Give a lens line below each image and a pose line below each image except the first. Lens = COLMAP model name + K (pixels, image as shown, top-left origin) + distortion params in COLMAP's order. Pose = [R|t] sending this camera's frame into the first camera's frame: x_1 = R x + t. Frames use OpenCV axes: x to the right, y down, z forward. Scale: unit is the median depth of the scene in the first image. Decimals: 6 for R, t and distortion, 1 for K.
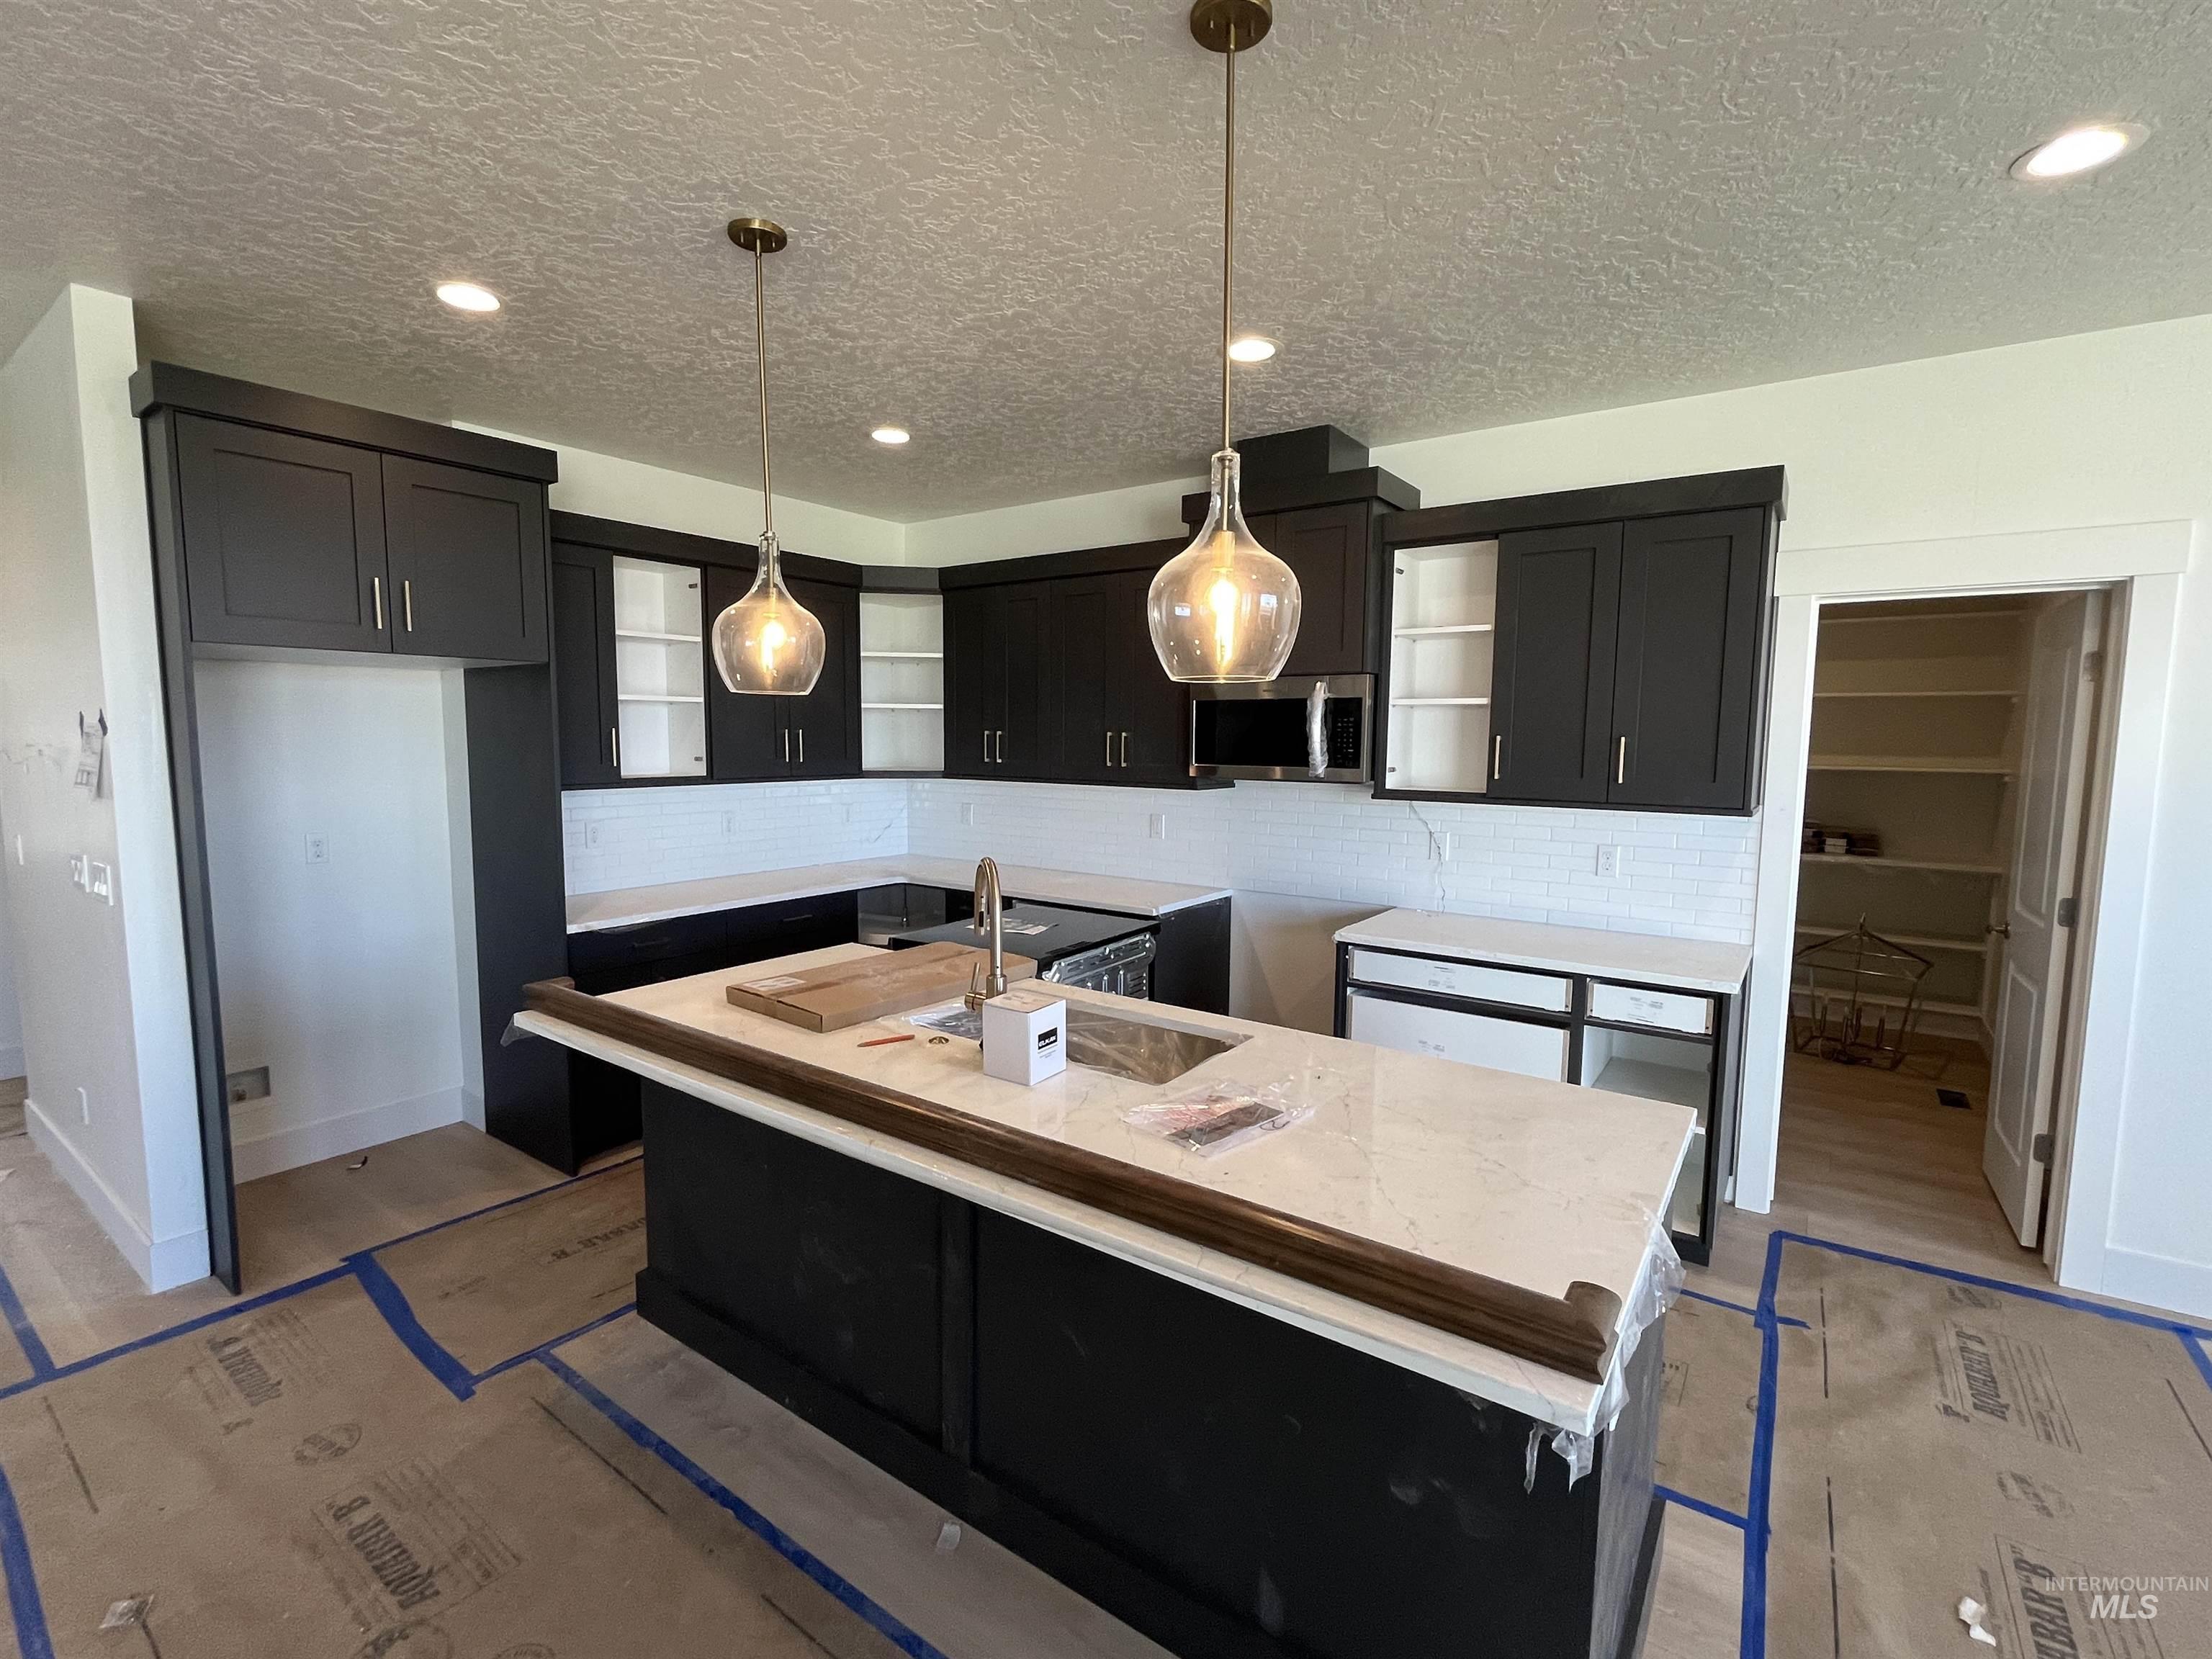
lens RADIAL K [[993.3, 0, 1090.9], [0, 993.3, 831.4], [0, 0, 1]] dist [-0.007486, -0.000655]
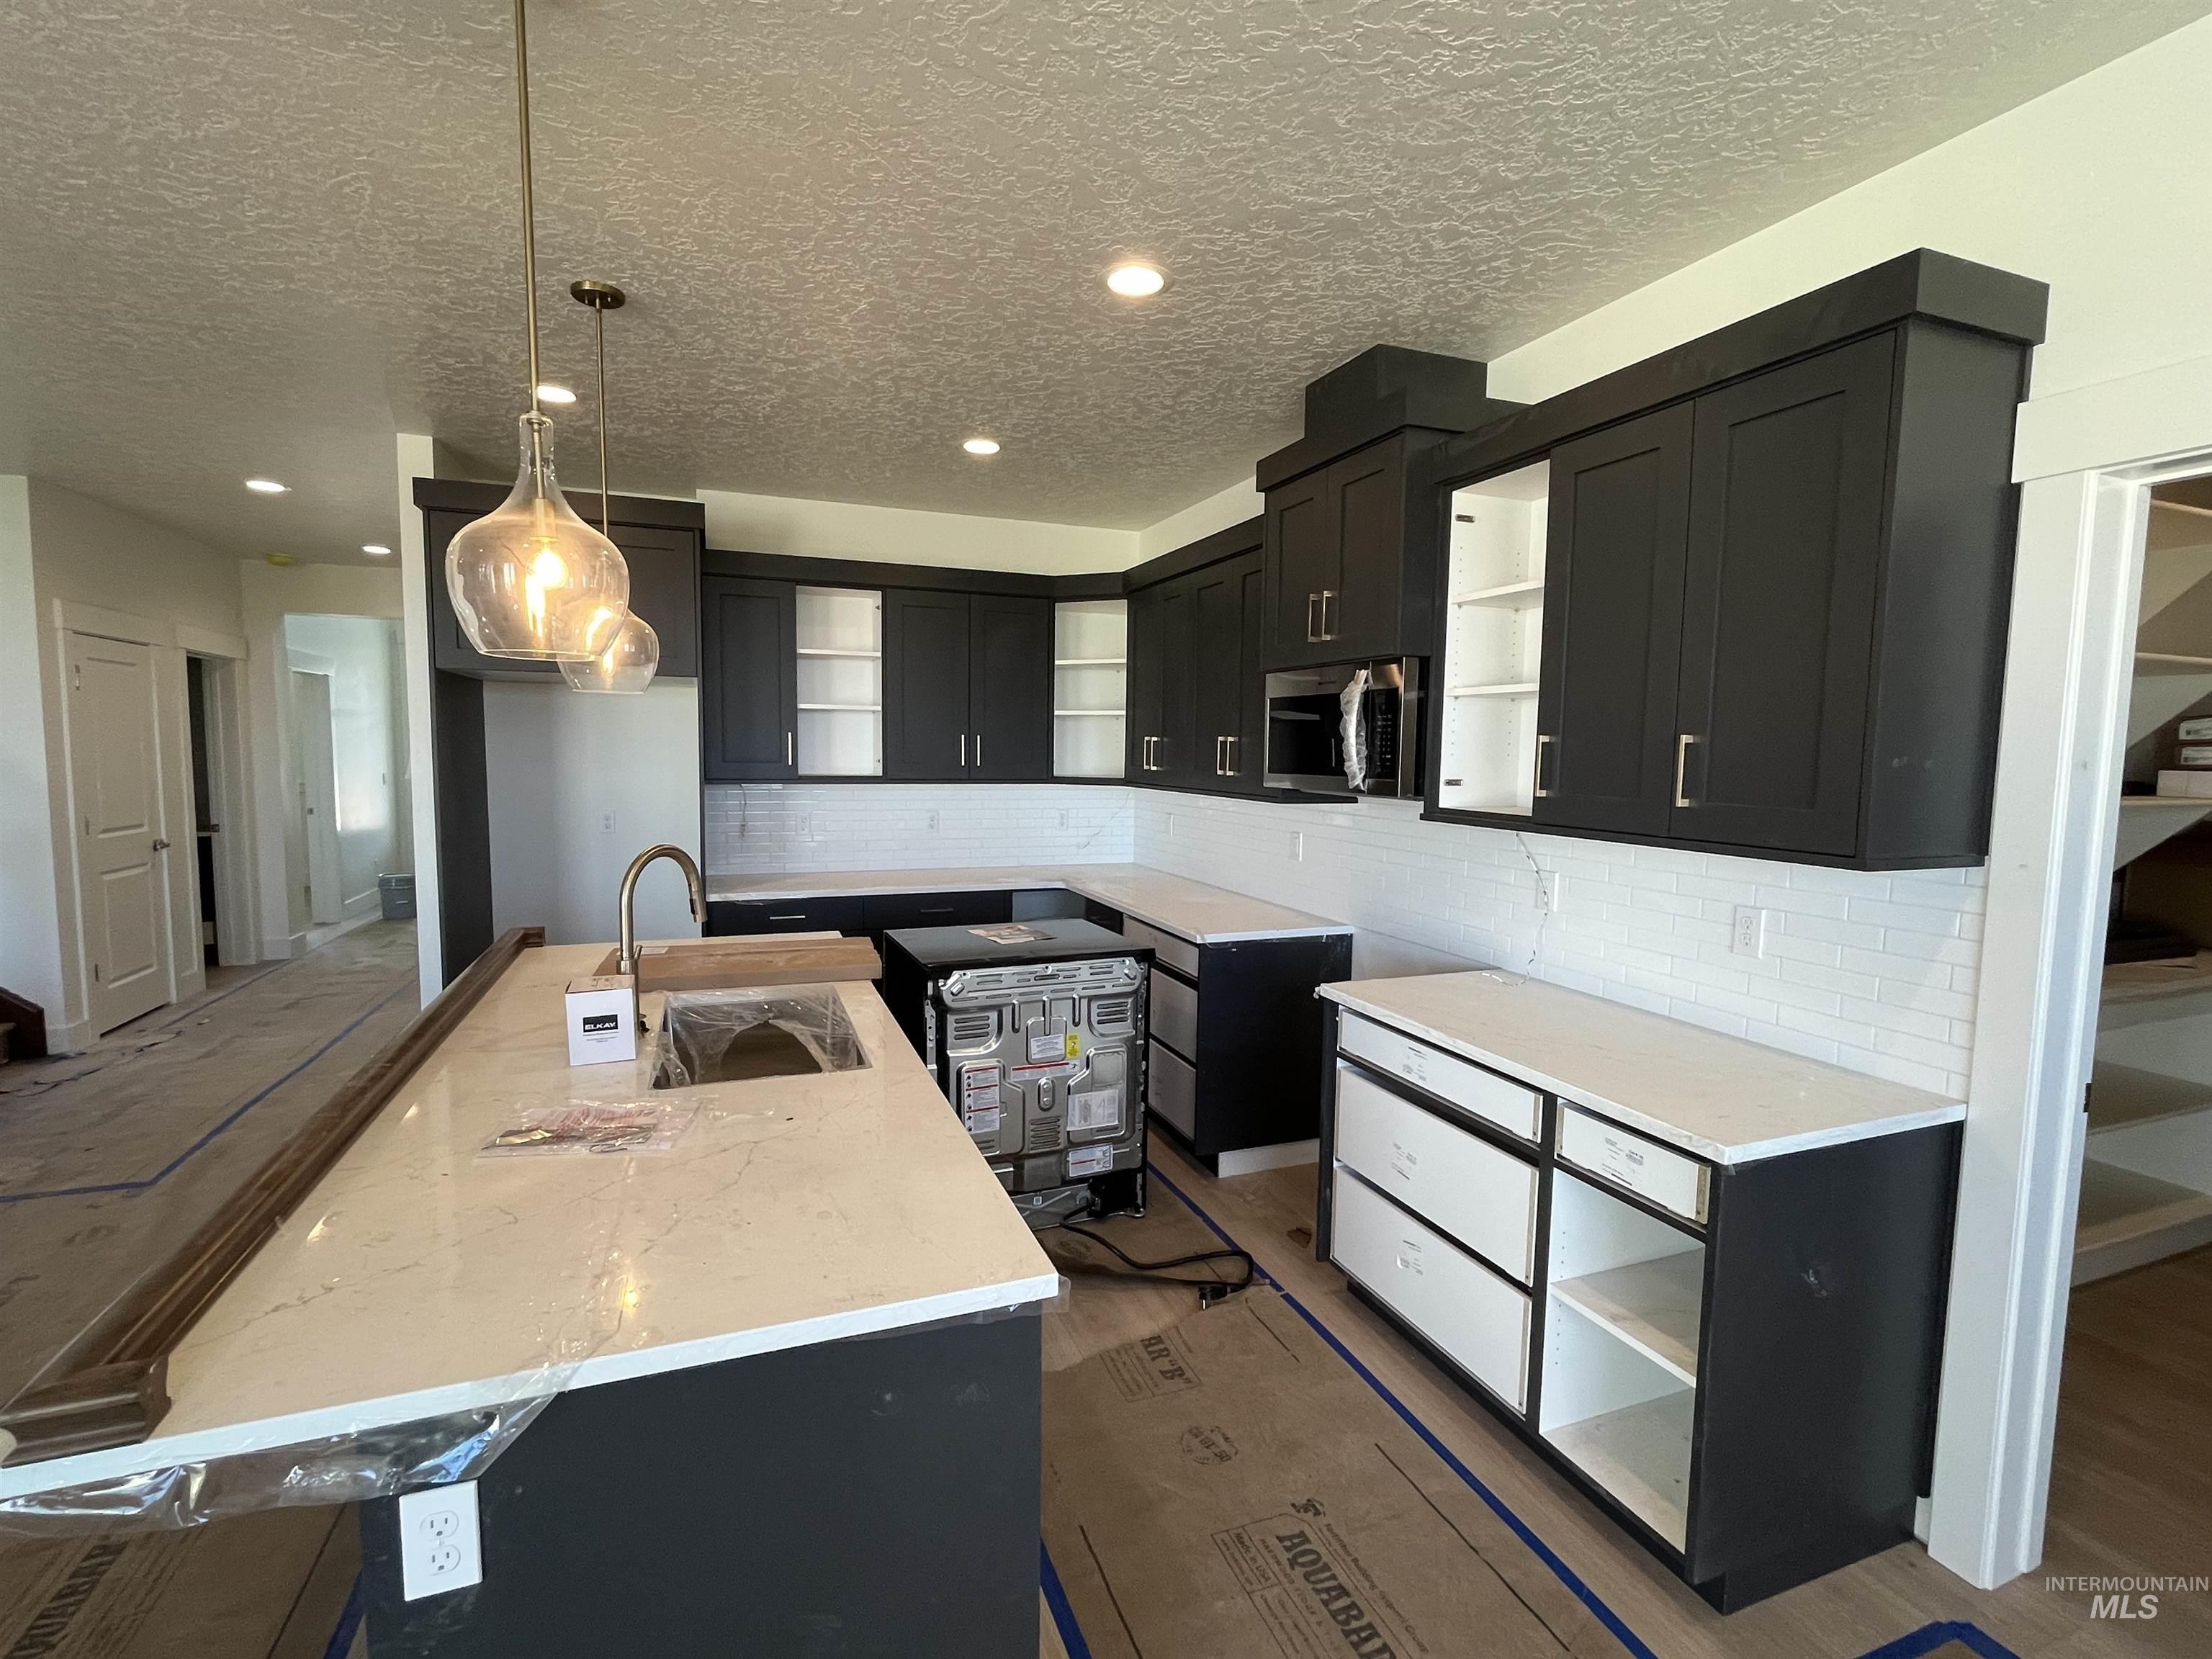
lens RADIAL K [[993.3, 0, 1104.3], [0, 993.3, 828.7], [0, 0, 1]] dist [-0.007486, -0.000655]
pose [[0.841052, 0.047522, -0.538863, 0.501471], [-0.059900, 0.998189, -0.005462, -0.007383], [0.537628, 0.036872, 0.842375, 0.230873]]
